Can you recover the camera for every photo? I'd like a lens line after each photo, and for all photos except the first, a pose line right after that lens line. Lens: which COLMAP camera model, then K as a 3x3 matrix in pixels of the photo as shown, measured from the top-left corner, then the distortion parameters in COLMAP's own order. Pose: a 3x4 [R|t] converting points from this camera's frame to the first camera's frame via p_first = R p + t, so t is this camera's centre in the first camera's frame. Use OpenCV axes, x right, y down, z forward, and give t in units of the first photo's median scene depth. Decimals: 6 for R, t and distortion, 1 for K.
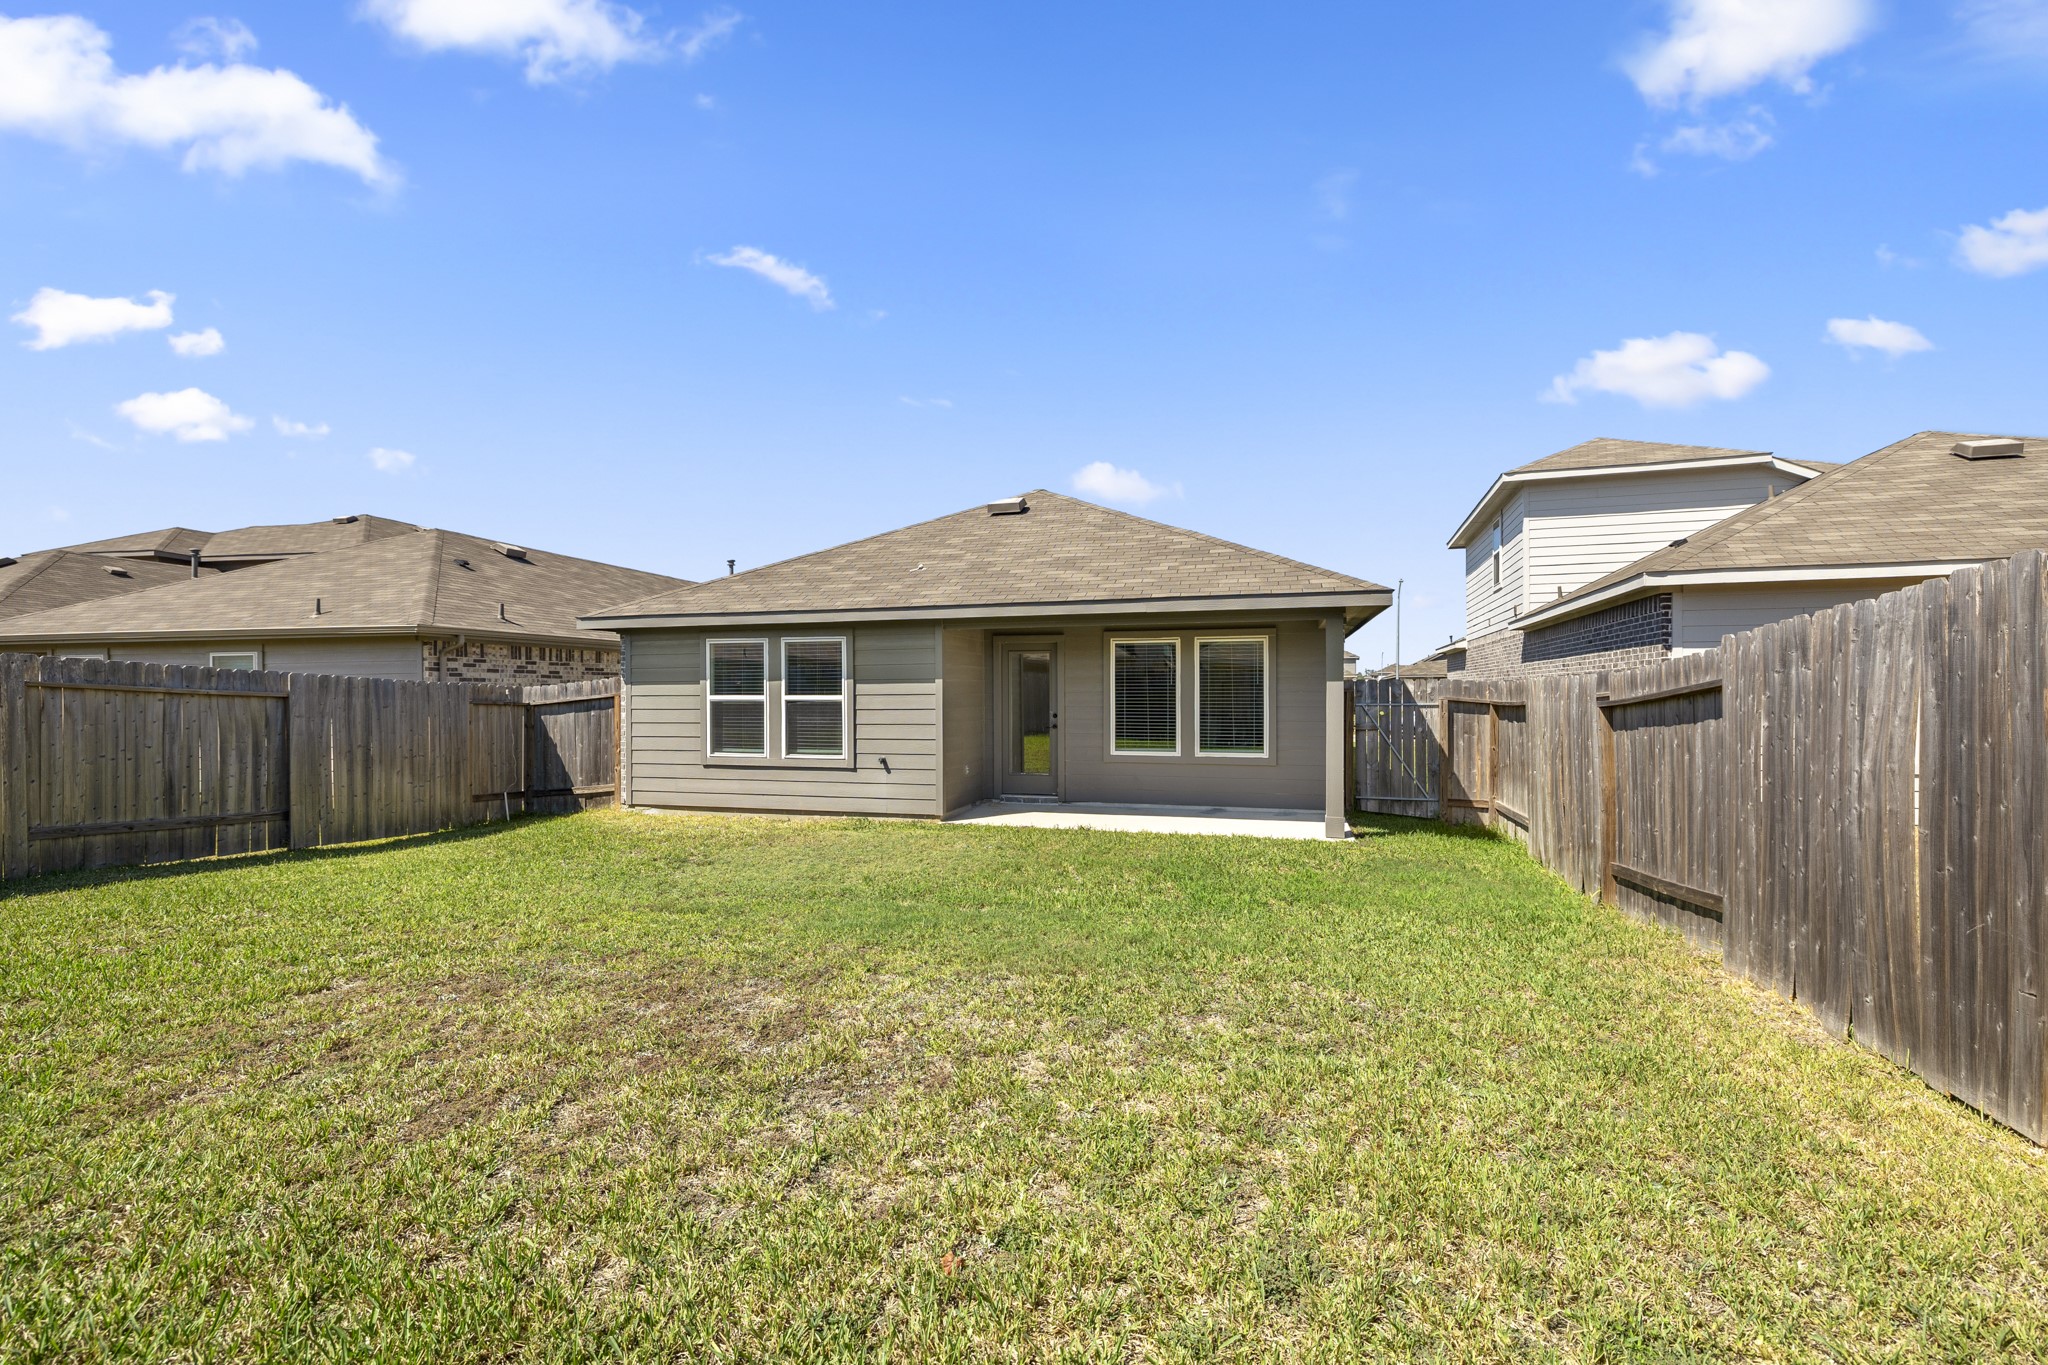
lens RADIAL K [[866.7, 0, 1016.4], [0, 866.7, 687.5], [0, 0, 1]] dist [0.001776, 0.001865]
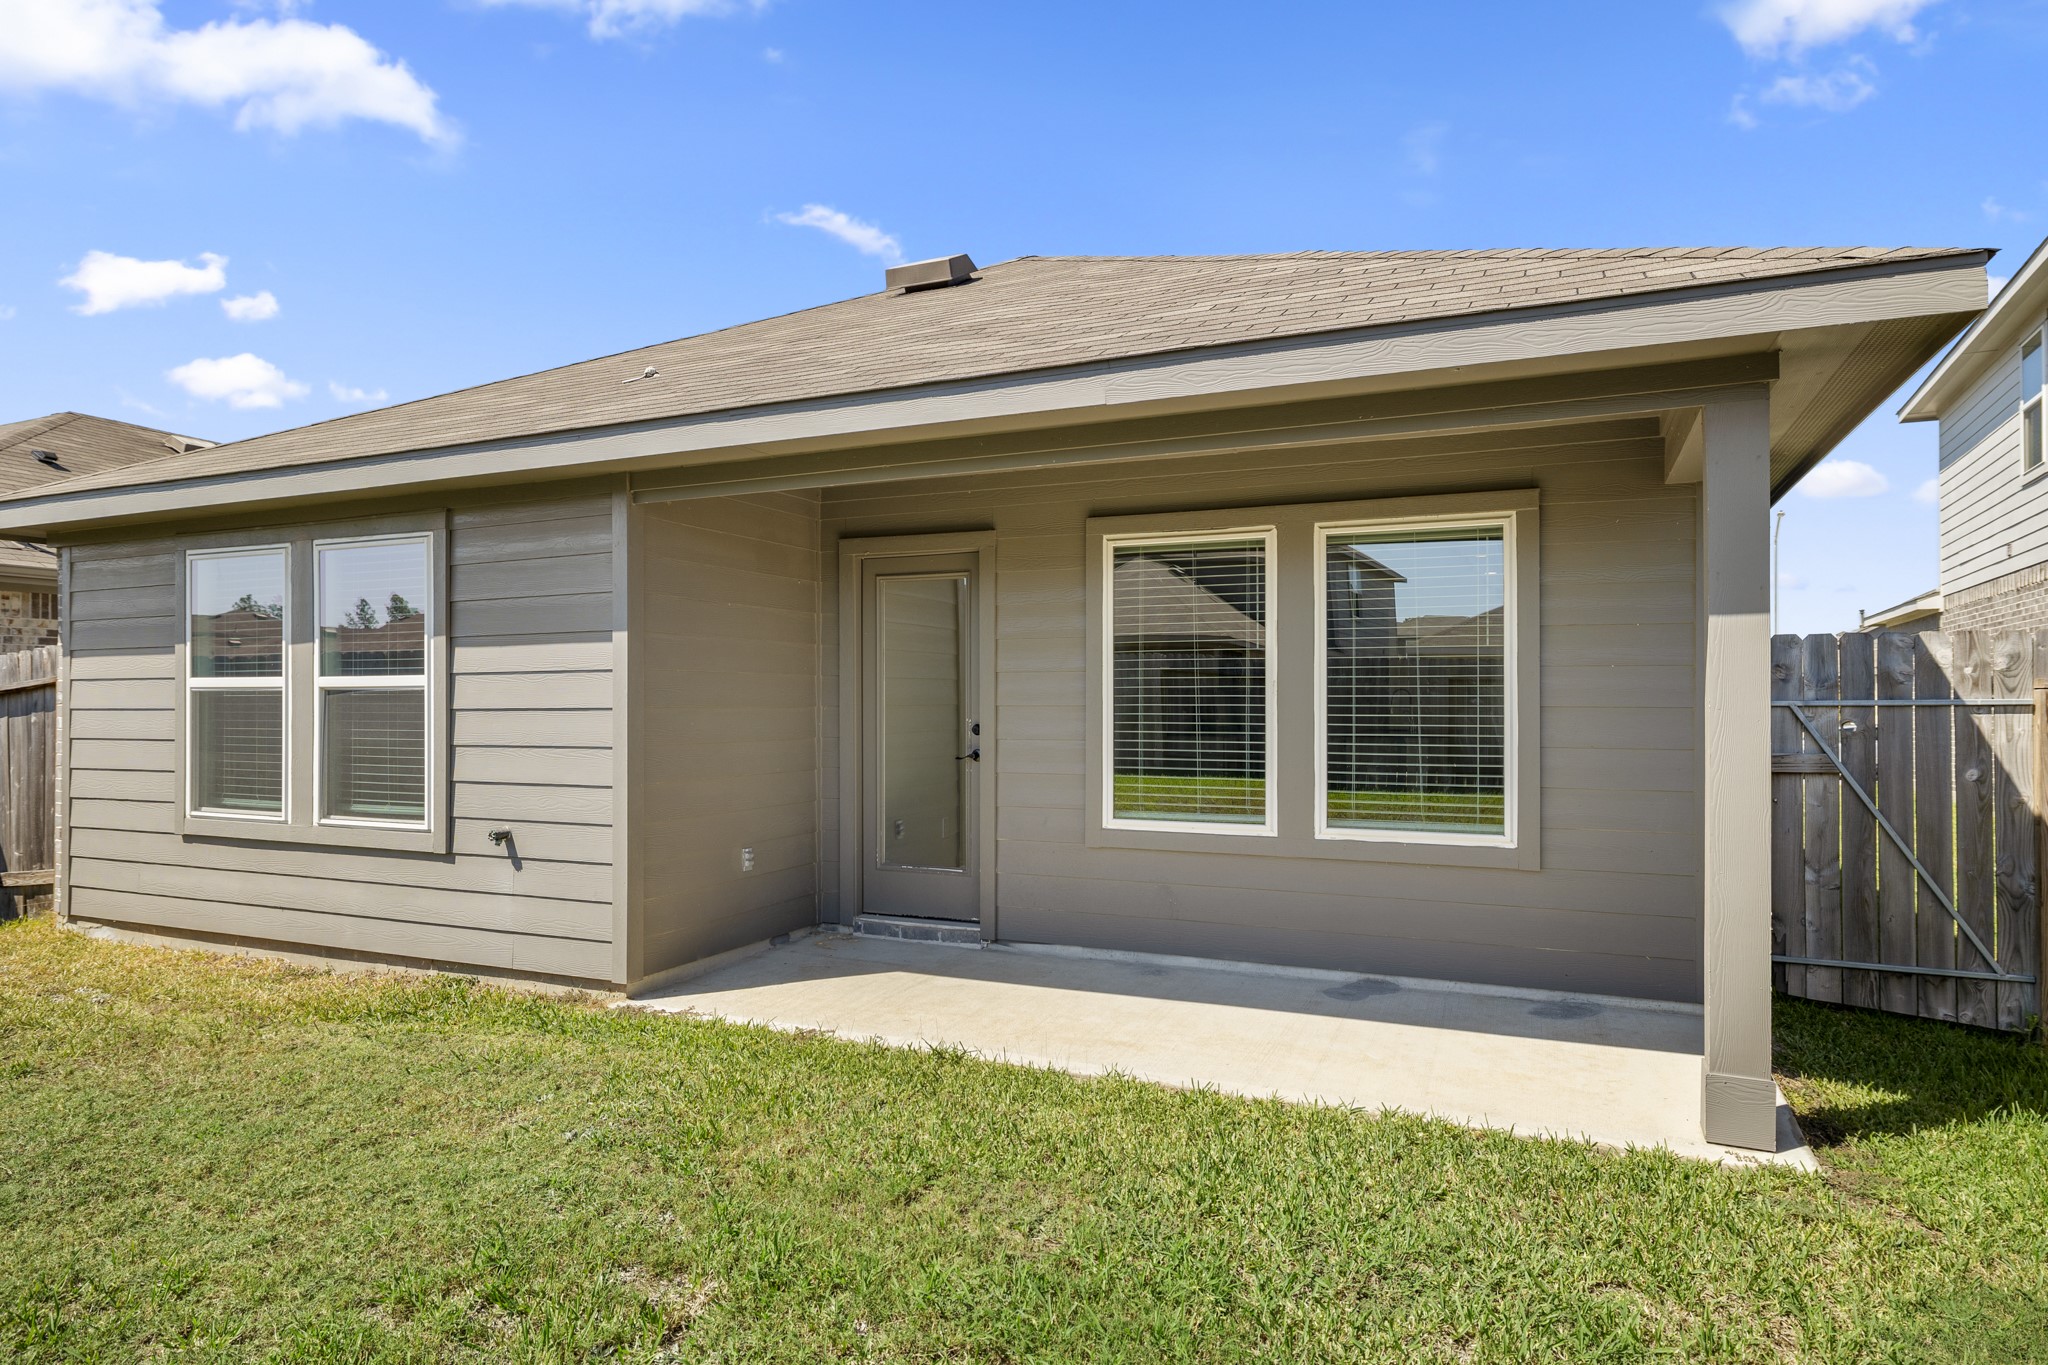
lens RADIAL K [[1227.6, 0, 993.2], [0, 1227.6, 696.1], [0, 0, 1]] dist [-0.003112, -0.001166]
pose [[0.989708, 0.002621, -0.143079, 0.144542], [-0.002603, 0.999997, 0.000314, 0.017661], [0.143079, 0.000062, 0.989711, 0.452441]]
